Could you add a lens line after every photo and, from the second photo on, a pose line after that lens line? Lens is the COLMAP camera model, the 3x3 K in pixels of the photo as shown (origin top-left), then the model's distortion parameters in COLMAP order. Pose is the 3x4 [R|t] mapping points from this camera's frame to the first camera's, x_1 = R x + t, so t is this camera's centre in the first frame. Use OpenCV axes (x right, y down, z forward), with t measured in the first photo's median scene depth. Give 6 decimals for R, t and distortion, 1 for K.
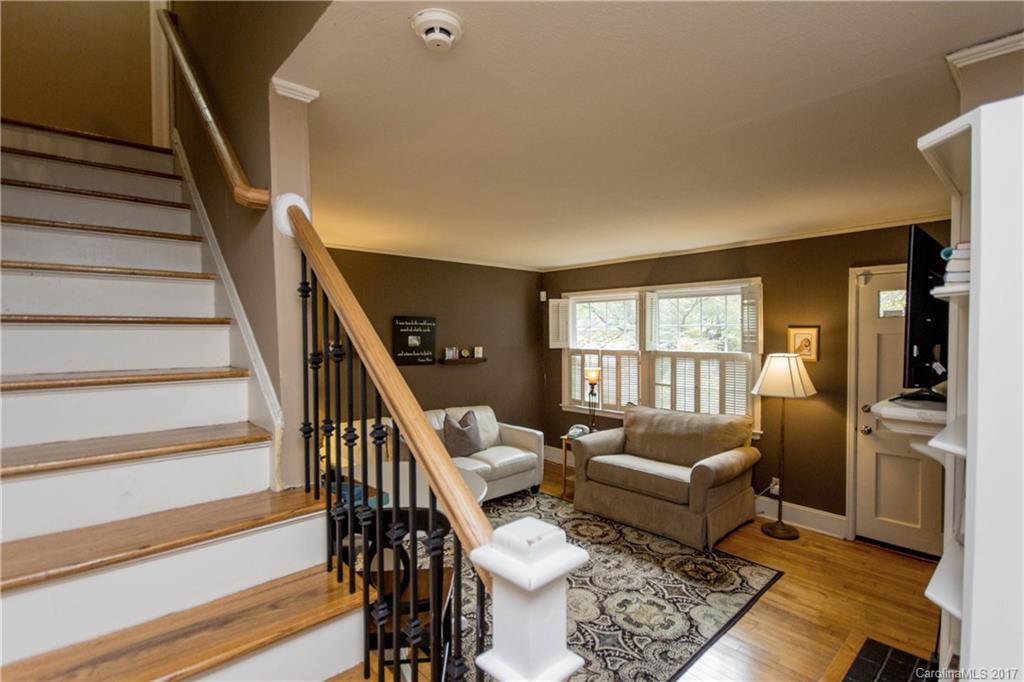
lens RADIAL K [[477.2, 0, 517.8], [0, 477.2, 347.8], [0, 0, 1]] dist [-0.002056, 0.000158]
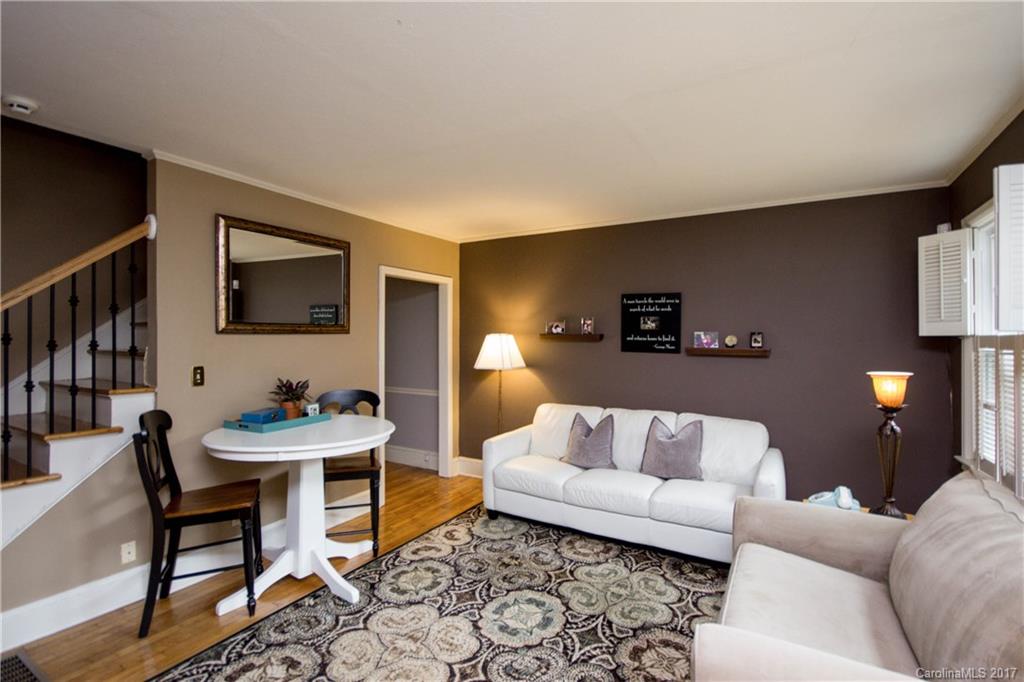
lens RADIAL K [[477.2, 0, 519.7], [0, 477.2, 334.0], [0, 0, 1]] dist [-0.002056, 0.000158]
pose [[0.306429, -0.003273, -0.951888, 0.576115], [-0.033277, 0.999346, -0.014148, 0.027827], [0.951312, 0.036011, 0.306120, 0.632477]]
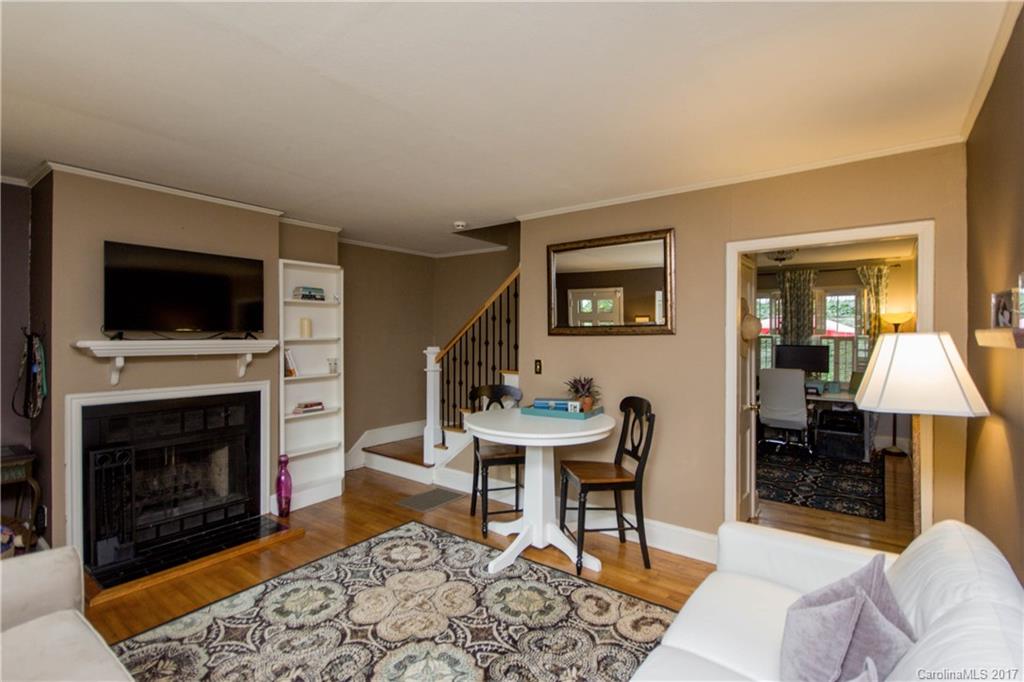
lens RADIAL K [[477.2, 0, 512.4], [0, 477.2, 337.4], [0, 0, 1]] dist [-0.002056, 0.000158]
pose [[-0.983181, -0.003387, -0.182602, 0.026447], [-0.009279, 0.999463, 0.031425, 0.006937], [0.182398, 0.032591, -0.982684, 1.301969]]
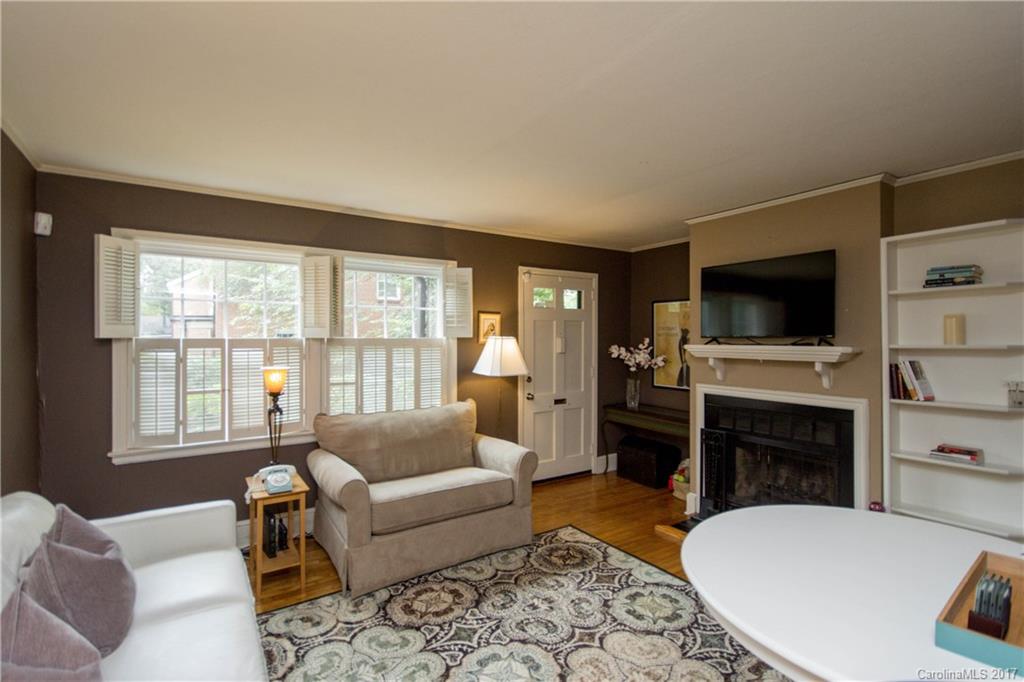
lens RADIAL K [[477.2, 0, 511.8], [0, 477.2, 338.0], [0, 0, 1]] dist [-0.002056, 0.000158]
pose [[0.165205, -0.001259, 0.986259, -0.459720], [0.027888, 0.999605, -0.003395, 0.019165], [-0.985865, 0.028066, 0.165175, 0.728756]]
